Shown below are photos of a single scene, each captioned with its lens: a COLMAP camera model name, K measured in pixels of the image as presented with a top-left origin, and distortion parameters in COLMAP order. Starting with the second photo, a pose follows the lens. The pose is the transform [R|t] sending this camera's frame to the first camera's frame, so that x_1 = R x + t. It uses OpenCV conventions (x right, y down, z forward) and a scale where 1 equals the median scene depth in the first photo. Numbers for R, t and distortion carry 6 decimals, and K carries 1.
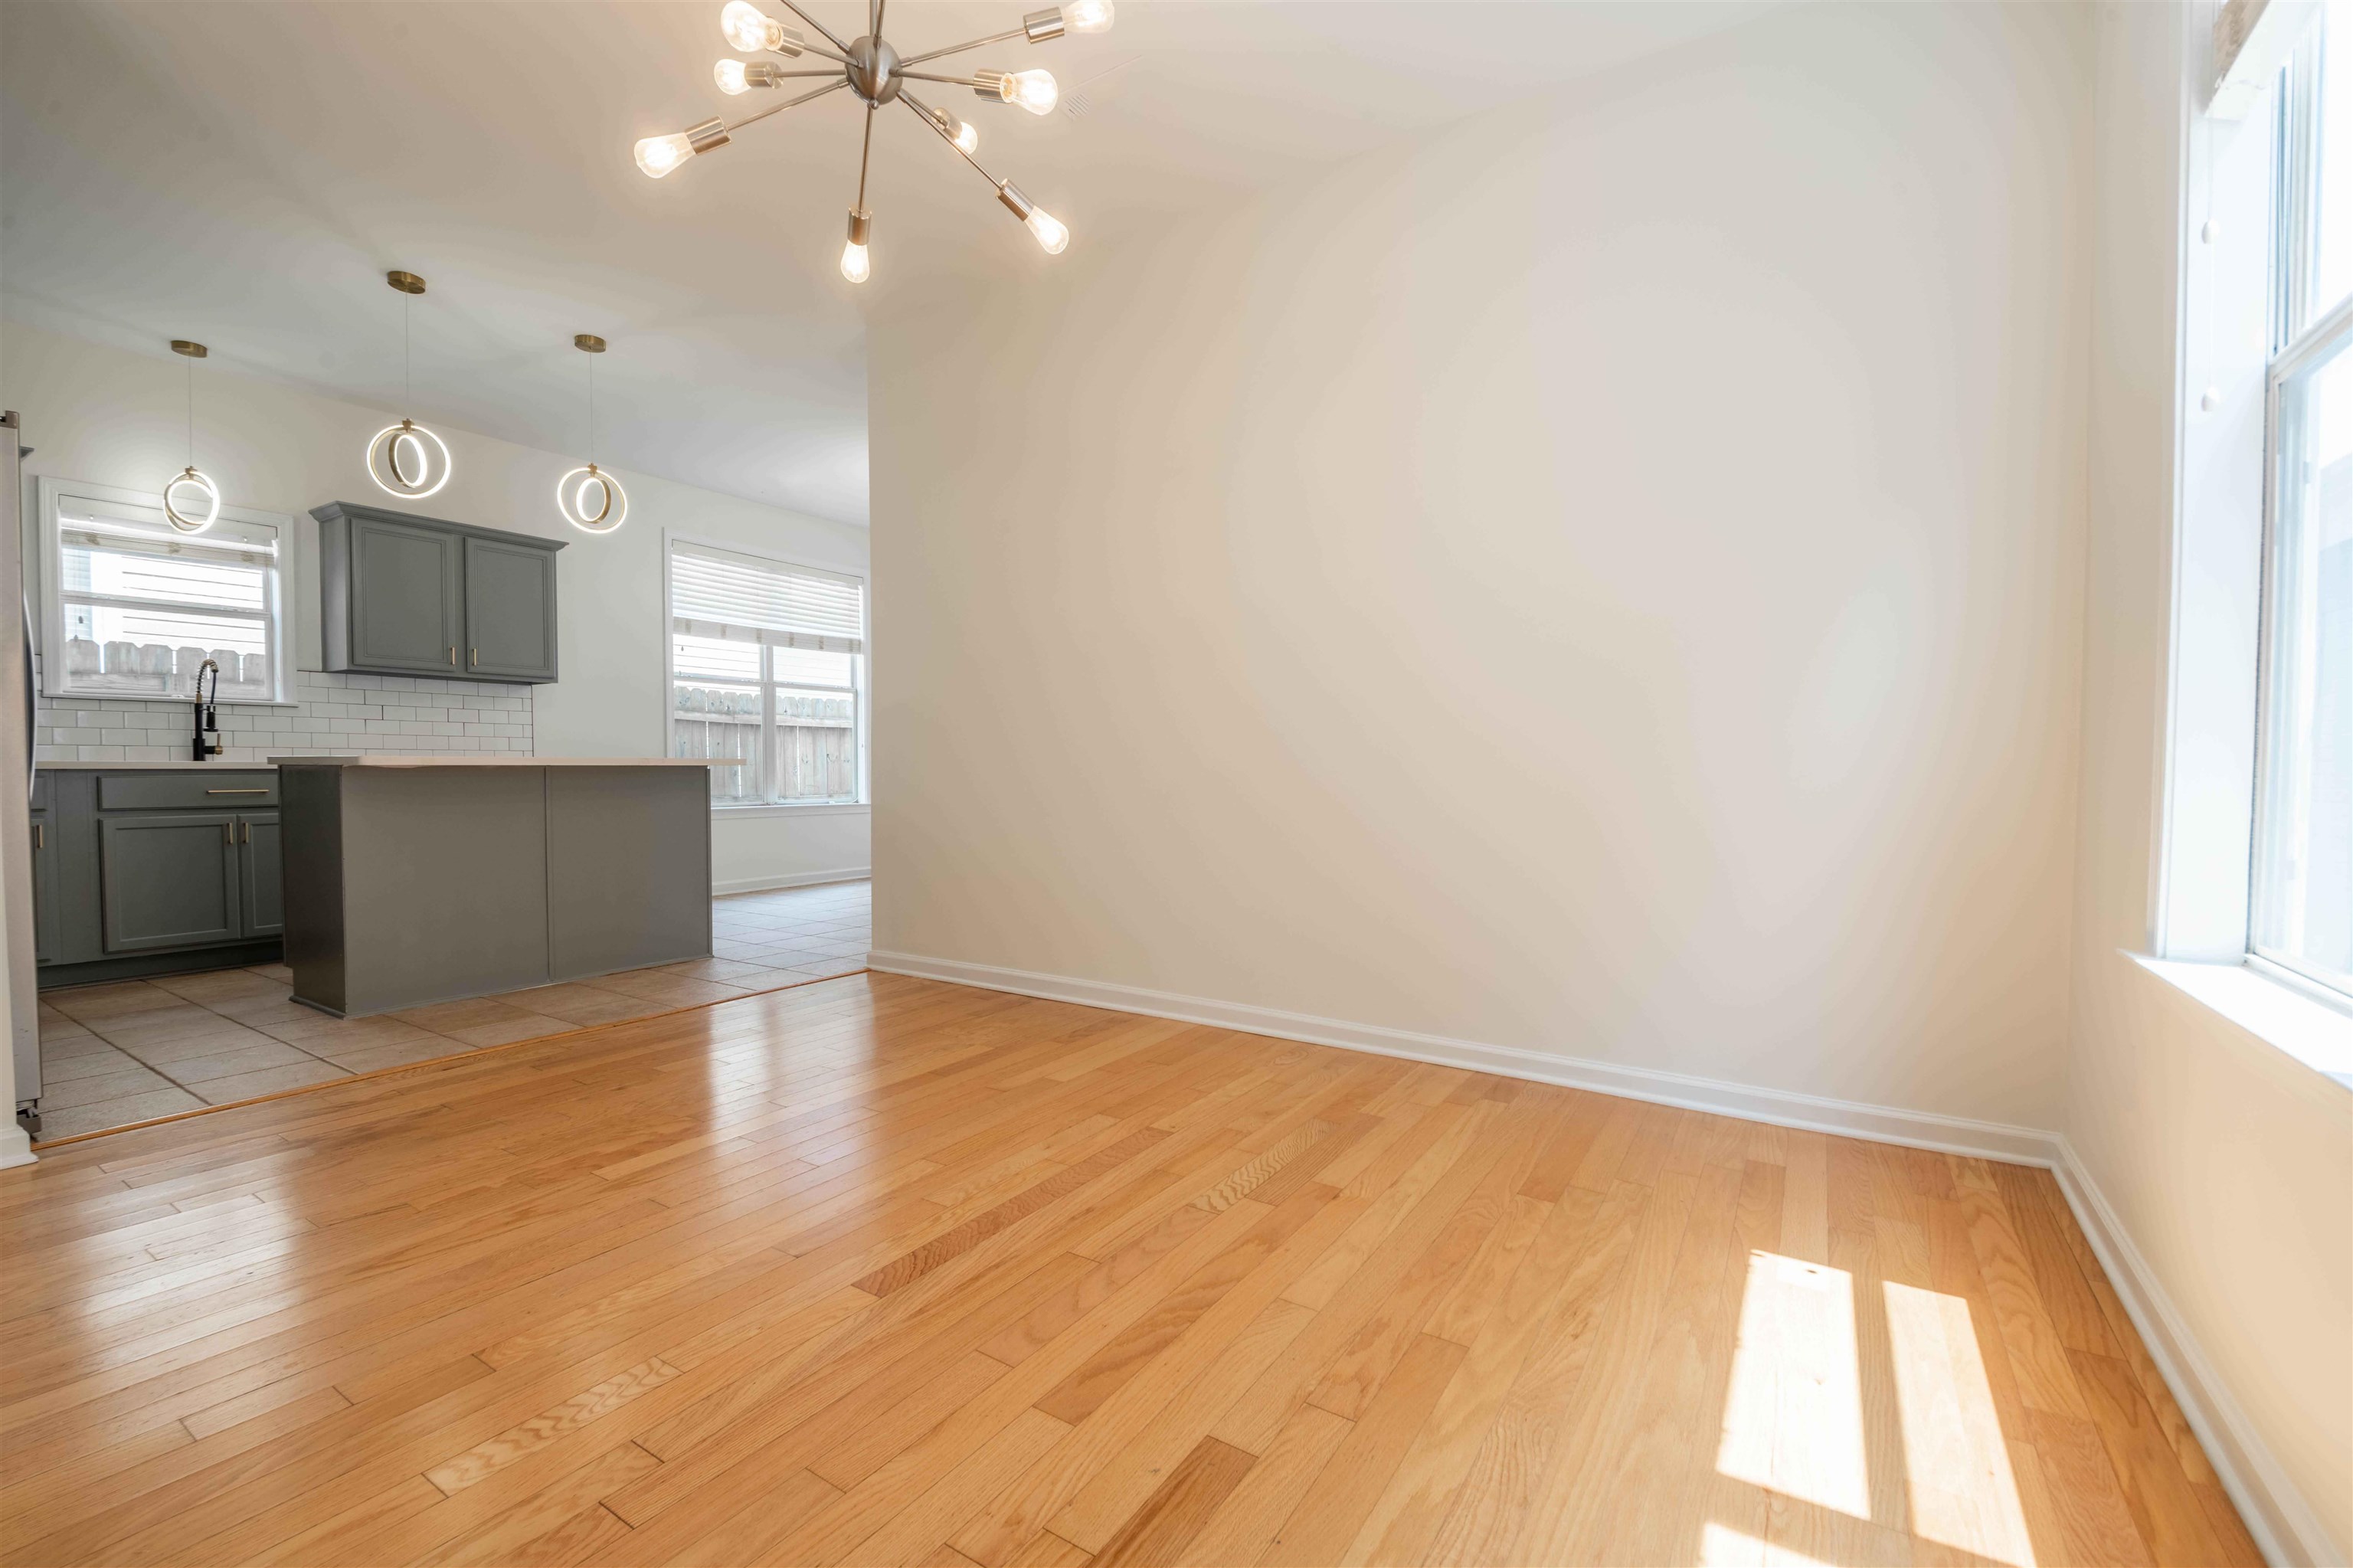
lens RADIAL K [[1046.5, 0, 1168.6], [0, 1046.5, 791.5], [0, 0, 1]] dist [-0.008304, -0.003365]
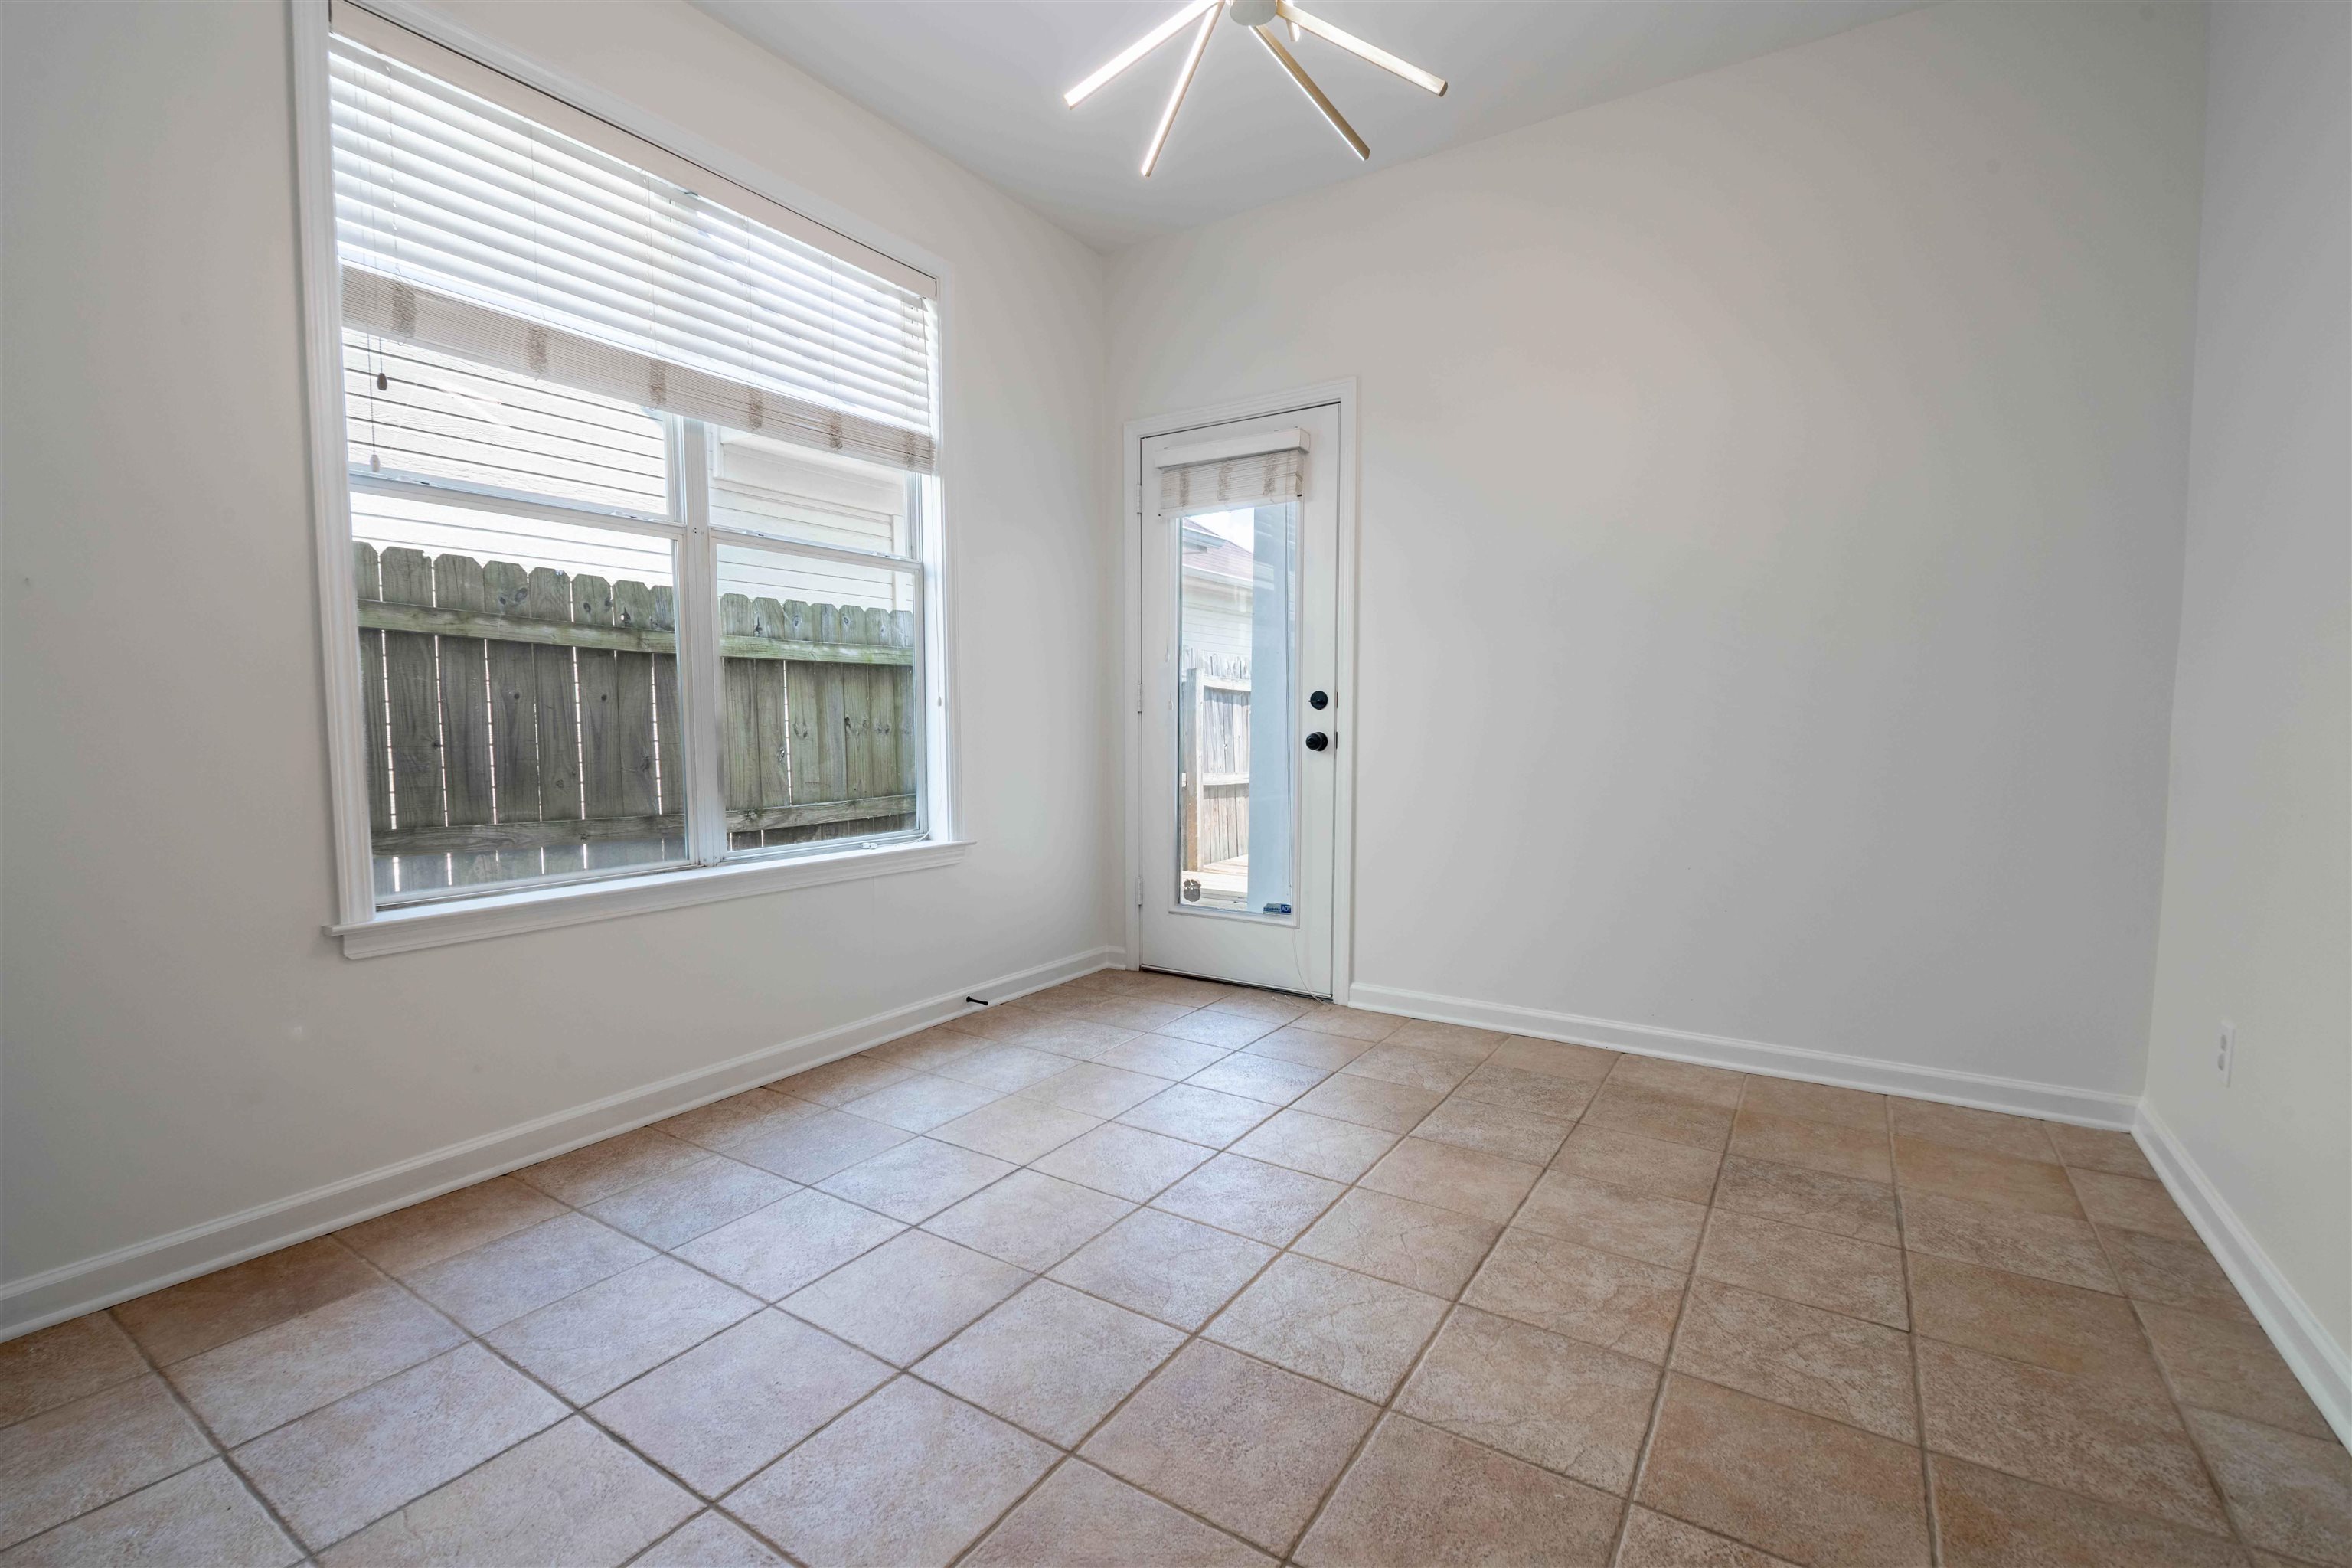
lens RADIAL K [[1046.0, 0, 1140.5], [0, 1046.0, 791.5], [0, 0, 1]] dist [-0.008304, -0.003365]
pose [[0.999696, -0.002092, -0.024553, -0.201041], [0.003314, 0.998751, 0.049859, -0.028914], [0.024418, -0.049925, 0.998454, 0.583674]]
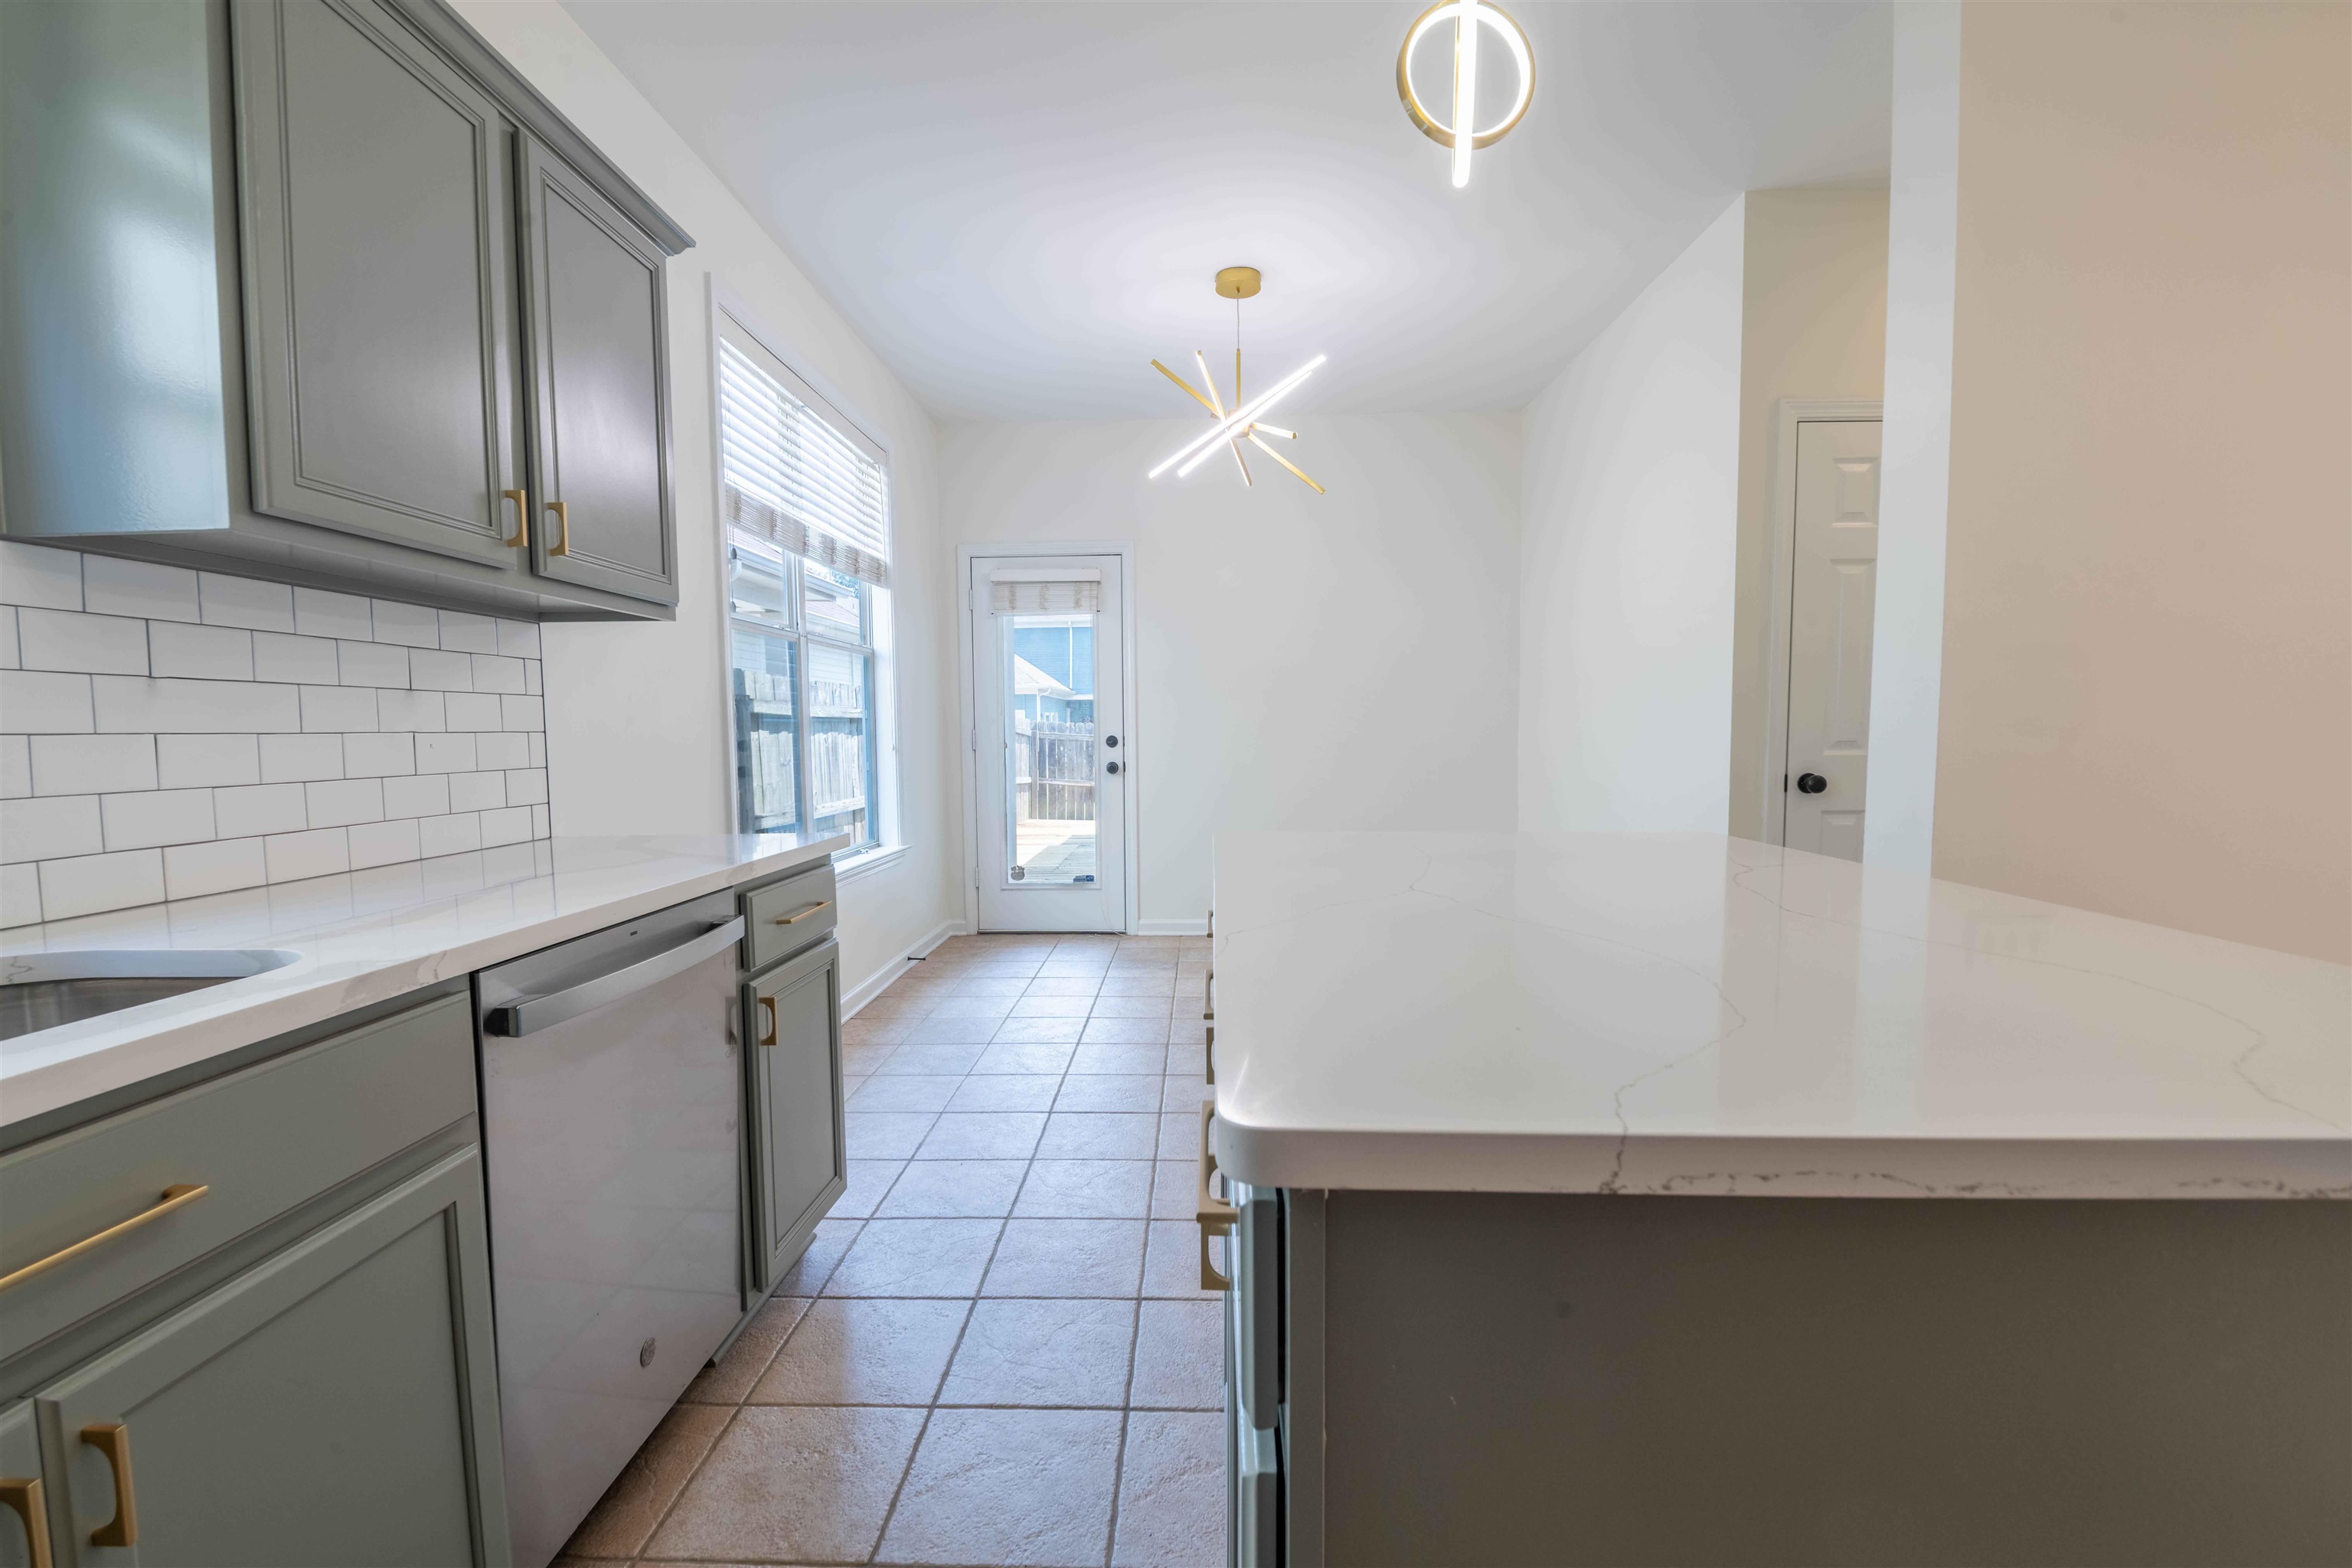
lens RADIAL K [[1046.0, 0, 1155.9], [0, 1046.0, 796.3], [0, 0, 1]] dist [-0.008304, -0.003365]
pose [[0.859206, -0.042798, 0.509836, -0.450932], [0.022851, 0.998711, 0.045327, -0.039216], [-0.511118, -0.027295, 0.859077, 0.426844]]
